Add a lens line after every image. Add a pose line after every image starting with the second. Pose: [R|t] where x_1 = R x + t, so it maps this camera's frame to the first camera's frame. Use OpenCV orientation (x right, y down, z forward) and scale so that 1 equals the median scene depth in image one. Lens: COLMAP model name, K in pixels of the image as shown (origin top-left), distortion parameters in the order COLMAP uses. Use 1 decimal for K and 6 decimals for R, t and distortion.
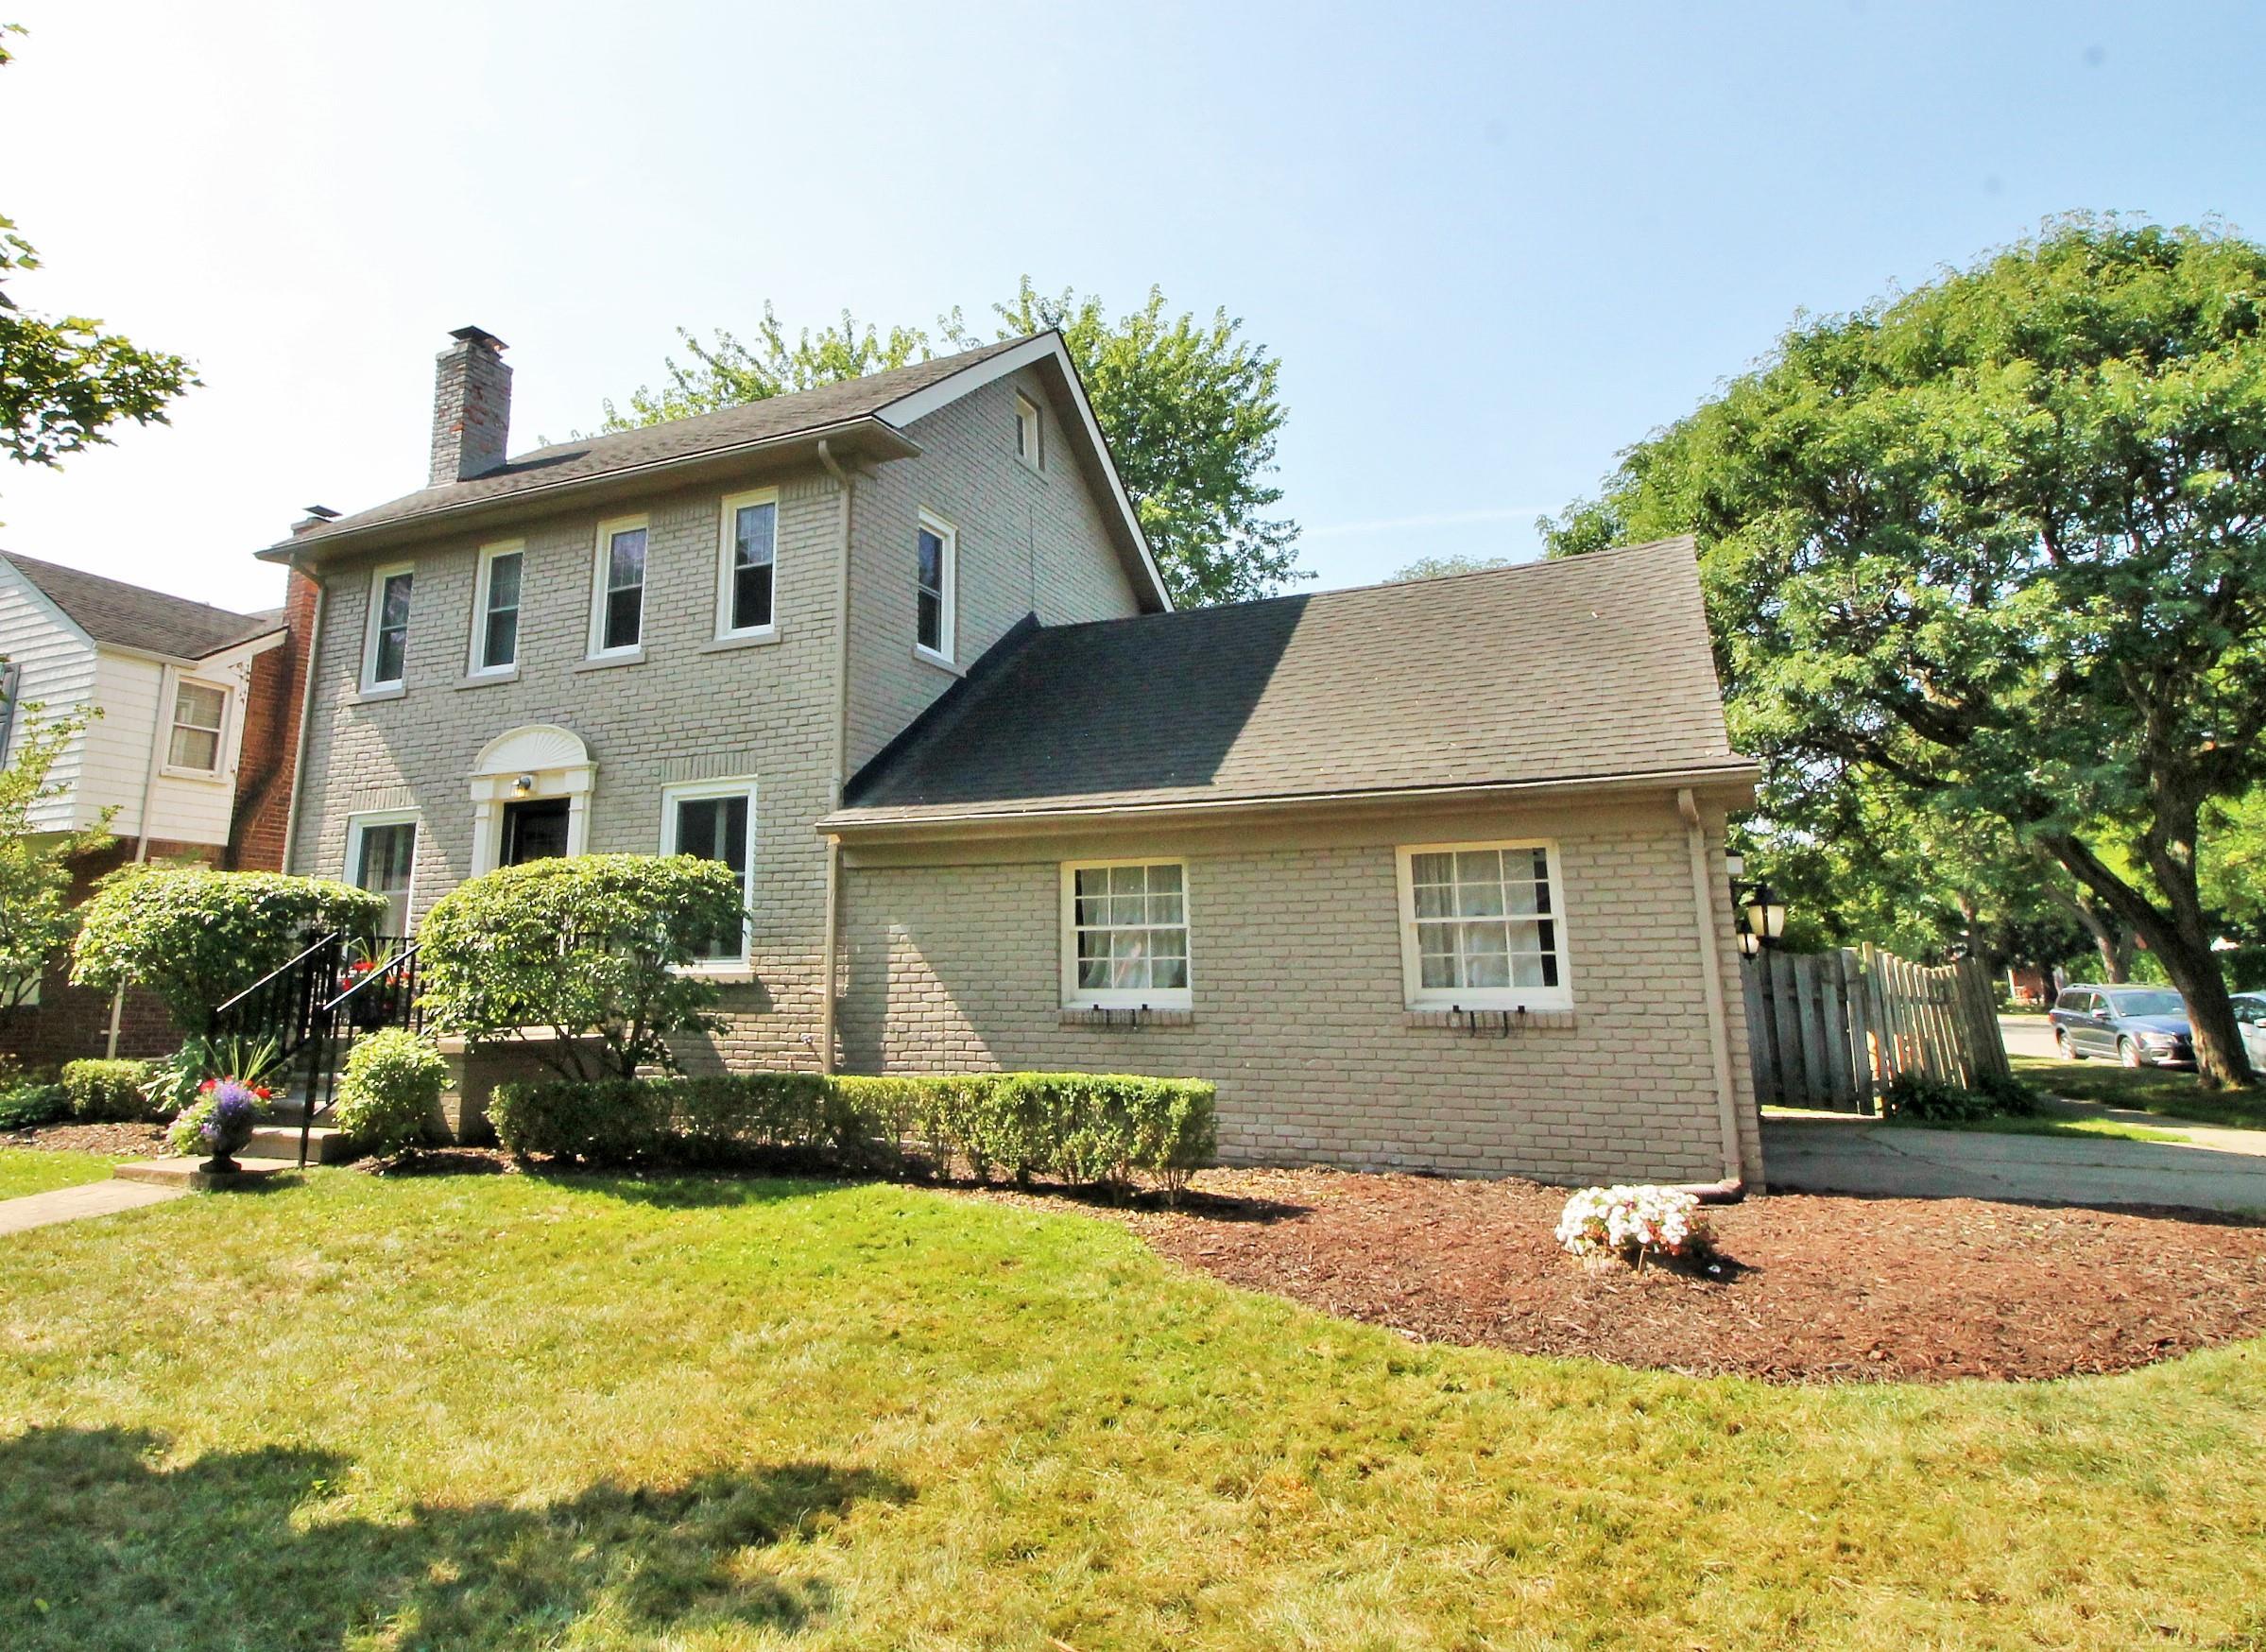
lens RADIAL K [[1120.9, 0, 1133.0], [0, 1120.9, 826.0], [0, 0, 1]] dist [-0.002054, -0.001487]
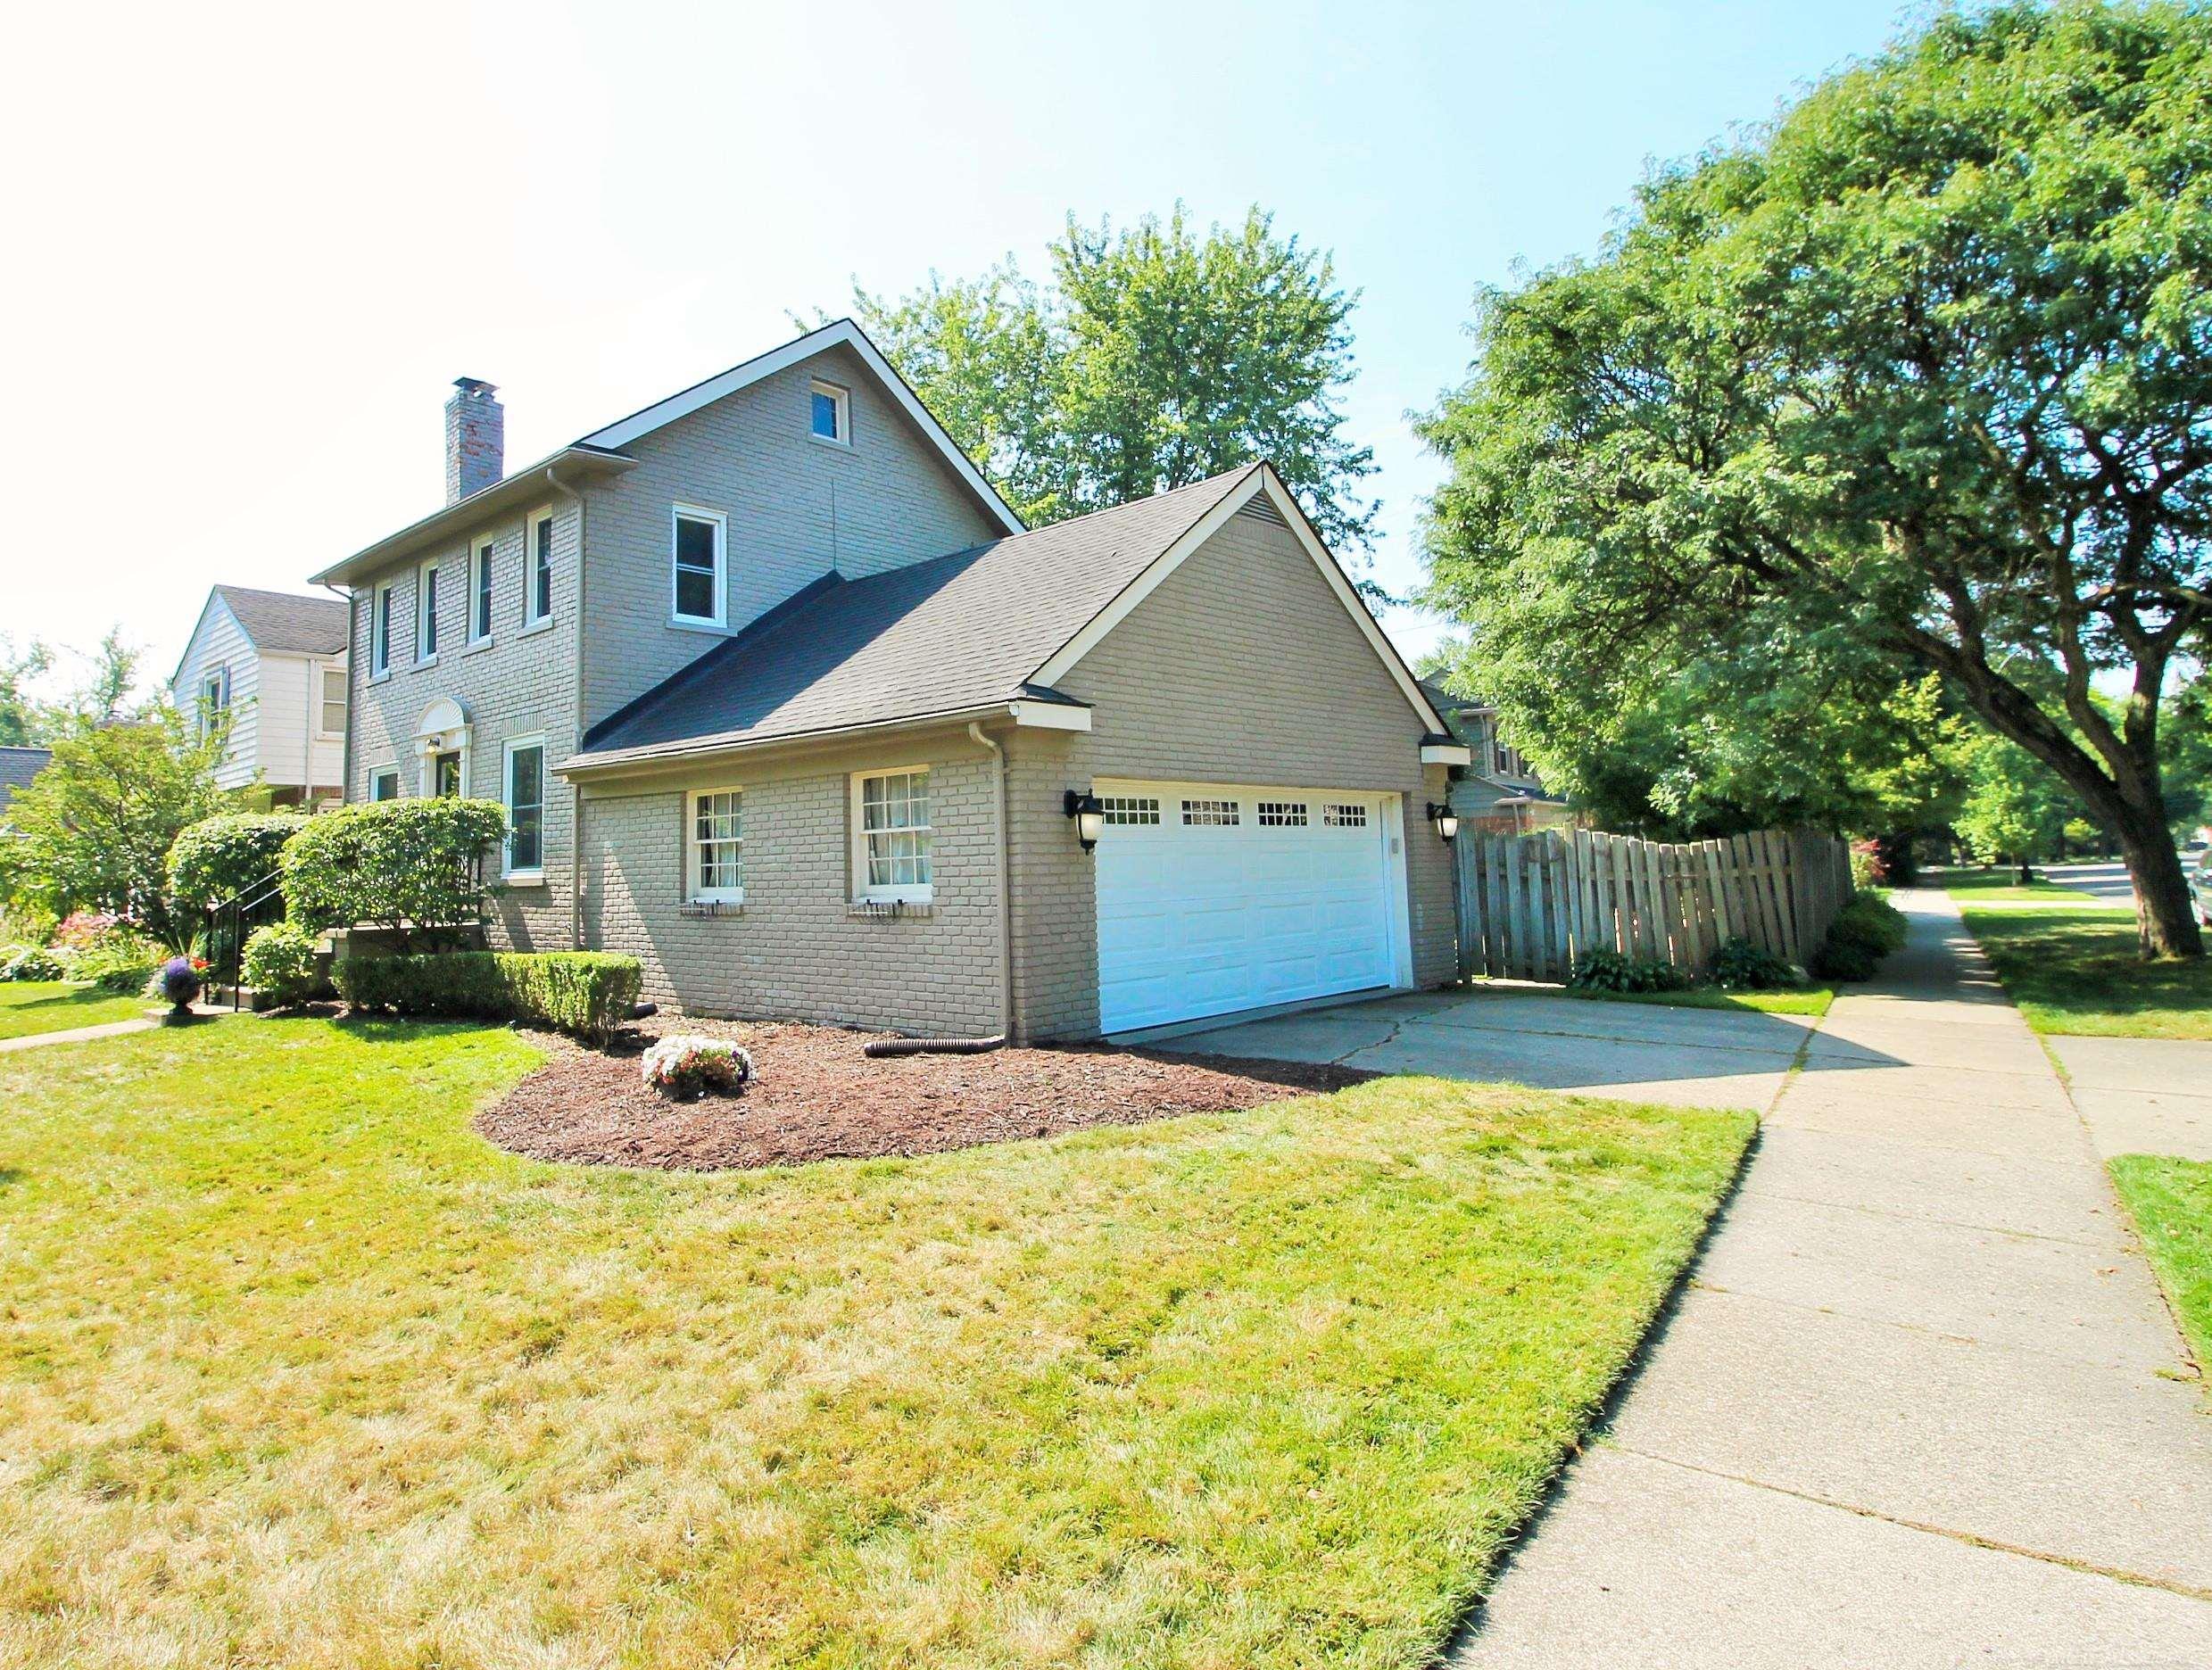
lens RADIAL K [[1032.3, 0, 1106.0], [0, 1032.3, 835.0], [0, 0, 1]] dist [-0.002699, -0.000061]
pose [[0.969160, -0.028648, -0.244762, 0.608035], [0.056613, 0.992539, 0.107992, -0.016480], [0.239842, -0.118518, 0.963550, -0.037370]]
